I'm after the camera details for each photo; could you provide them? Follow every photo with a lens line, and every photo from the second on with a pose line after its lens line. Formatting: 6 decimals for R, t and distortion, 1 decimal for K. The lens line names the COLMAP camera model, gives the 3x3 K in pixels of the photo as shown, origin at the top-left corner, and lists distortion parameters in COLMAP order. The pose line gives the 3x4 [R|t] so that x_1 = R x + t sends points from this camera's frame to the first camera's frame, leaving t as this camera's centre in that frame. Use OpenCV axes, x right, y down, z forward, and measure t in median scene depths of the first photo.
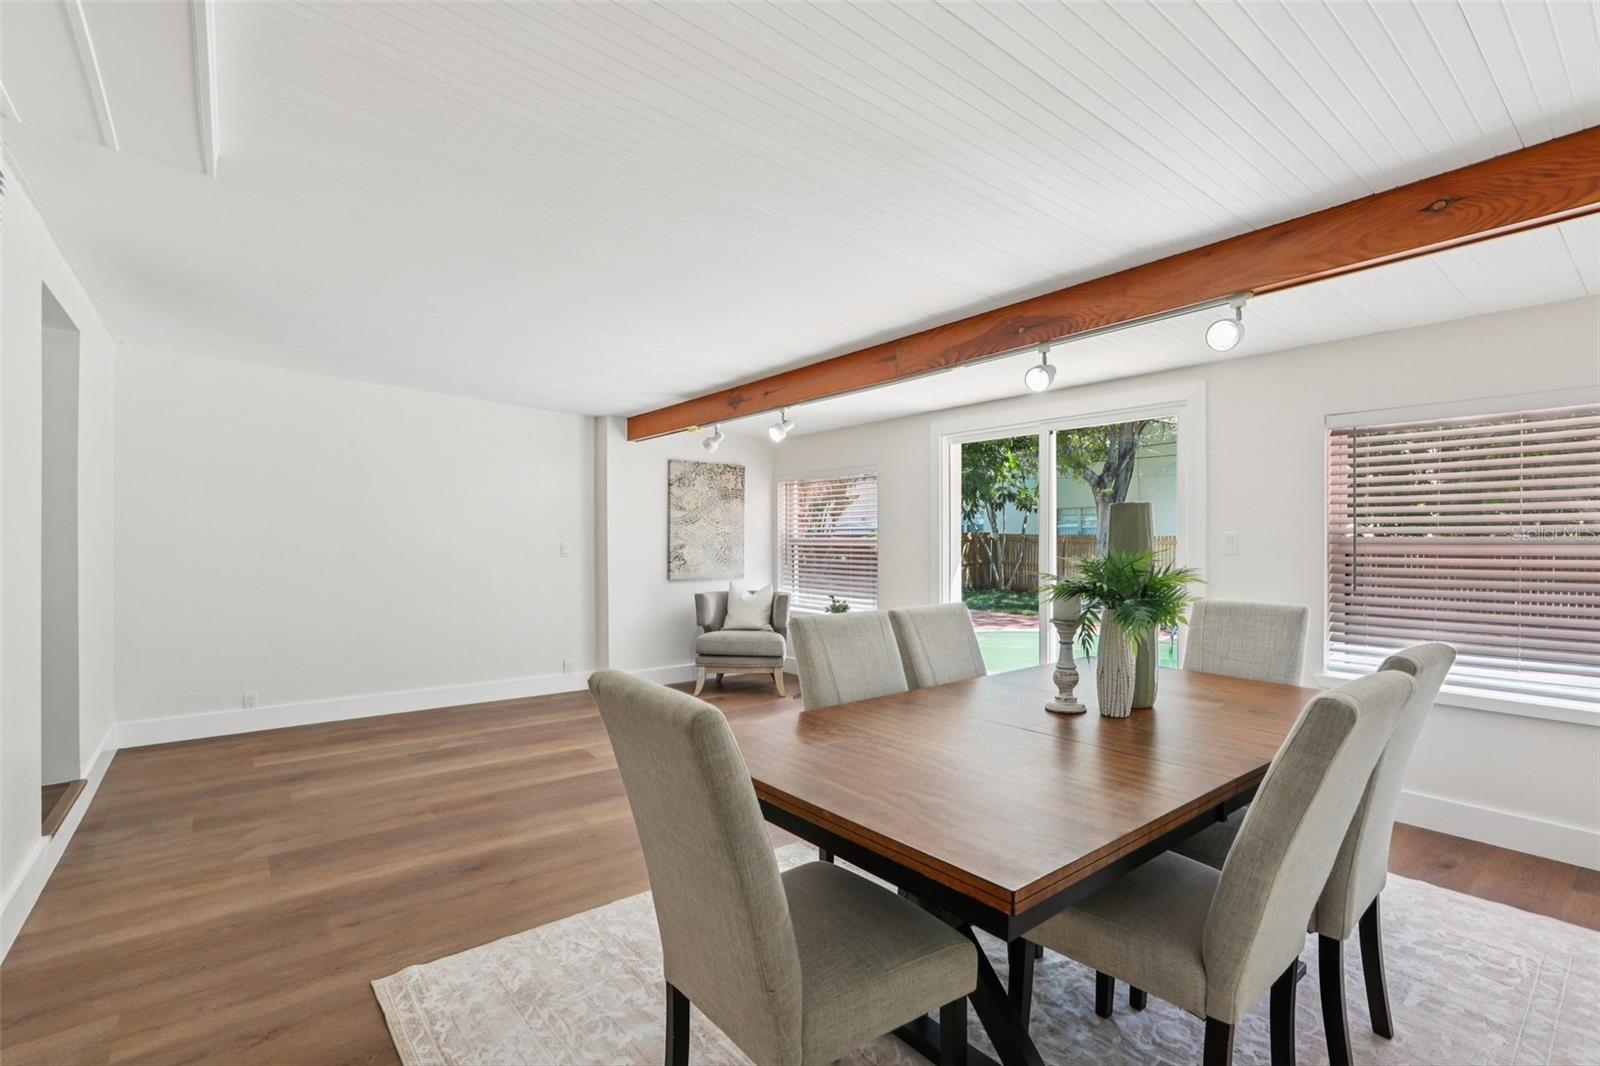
lens RADIAL K [[728.5, 0, 811.0], [0, 728.5, 542.0], [0, 0, 1]] dist [-0.041146, 0.013456]
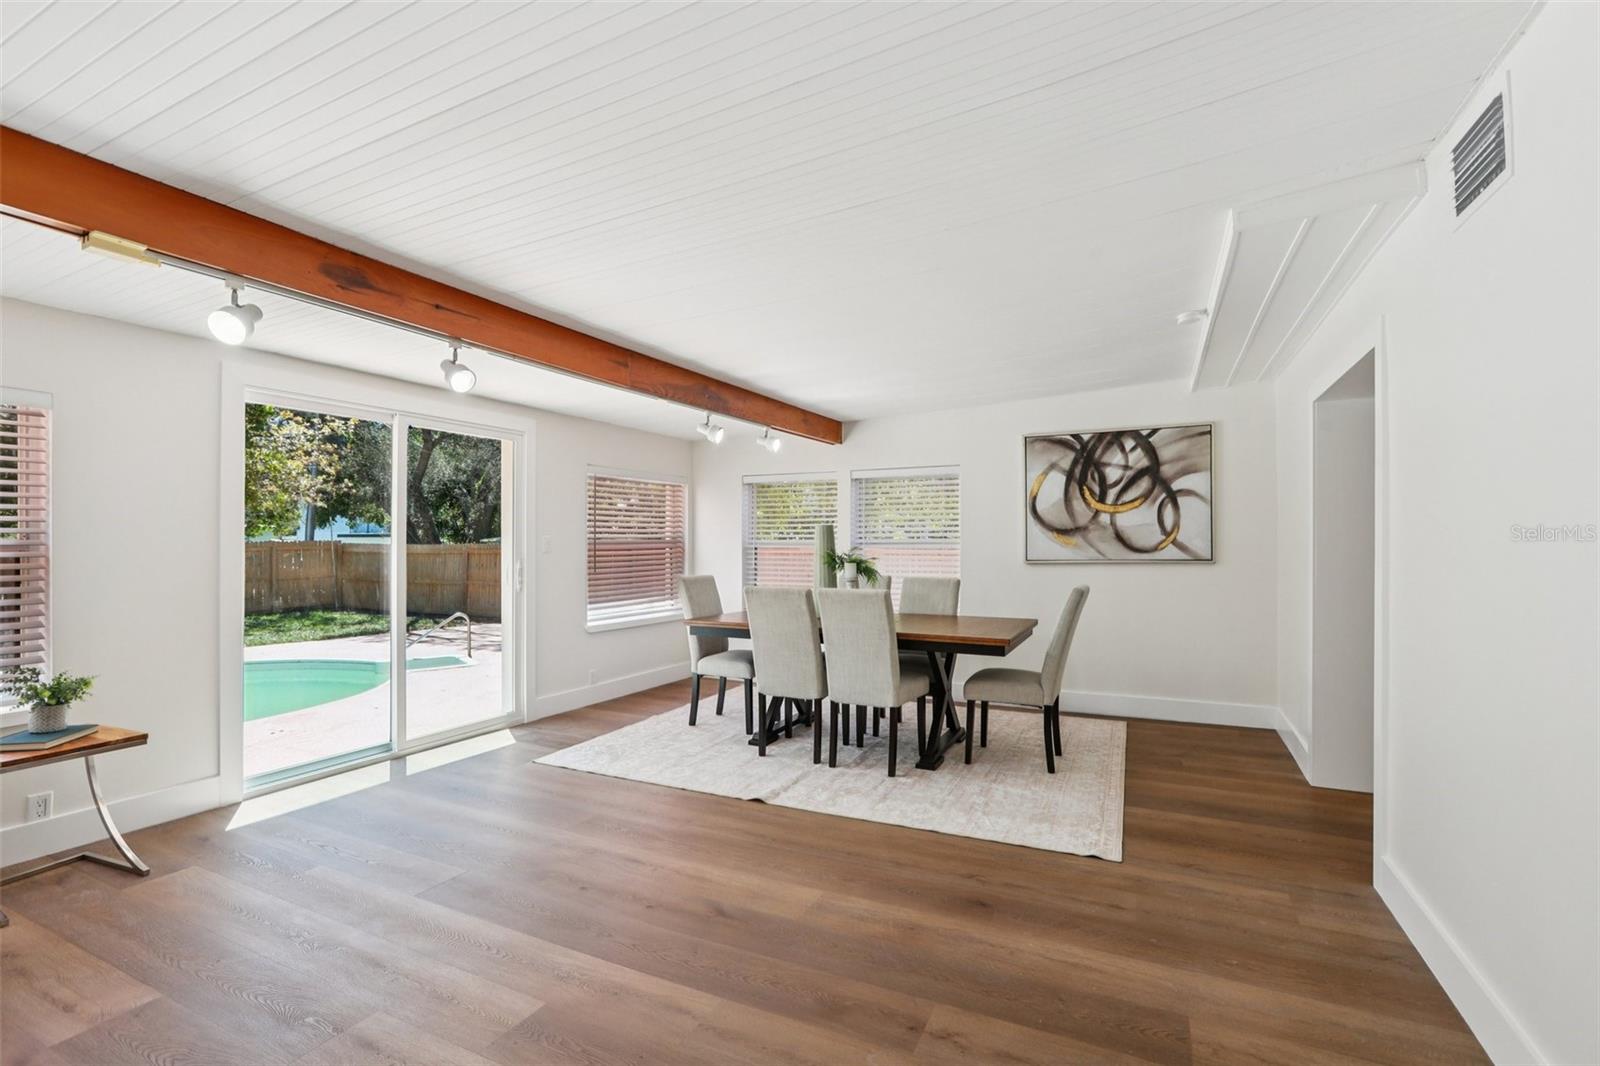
lens RADIAL K [[728.5, 0, 781.2], [0, 728.5, 543.0], [0, 0, 1]] dist [-0.041146, 0.013456]
pose [[-0.407558, -0.005376, 0.913164, -0.676003], [0.000457, 0.999981, 0.006091, -0.007091], [-0.913179, 0.002899, -0.407548, 0.904405]]
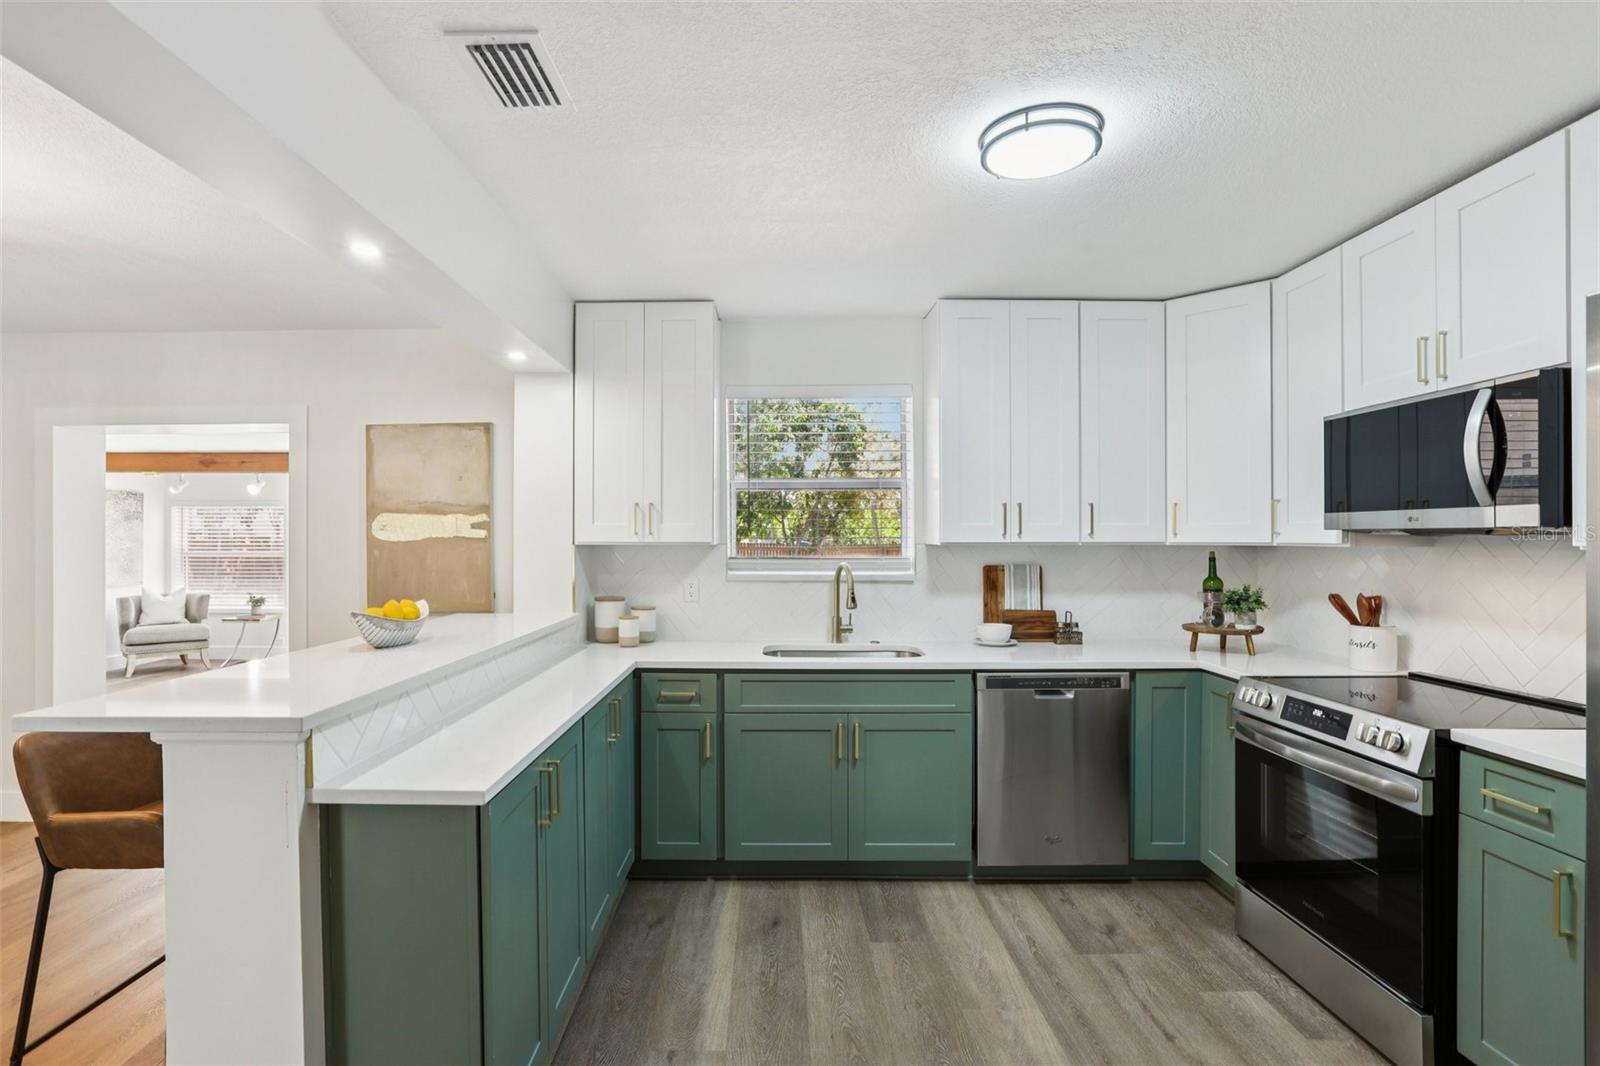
lens RADIAL K [[761.6, 0, 774.1], [0, 761.6, 537.1], [0, 0, 1]] dist [-0.024626, 0.003841]
pose [[0.624724, -0.003263, 0.780839, -0.558904], [0.005003, 0.999987, 0.000176, -0.033862], [-0.780829, 0.003797, 0.624733, -0.823494]]
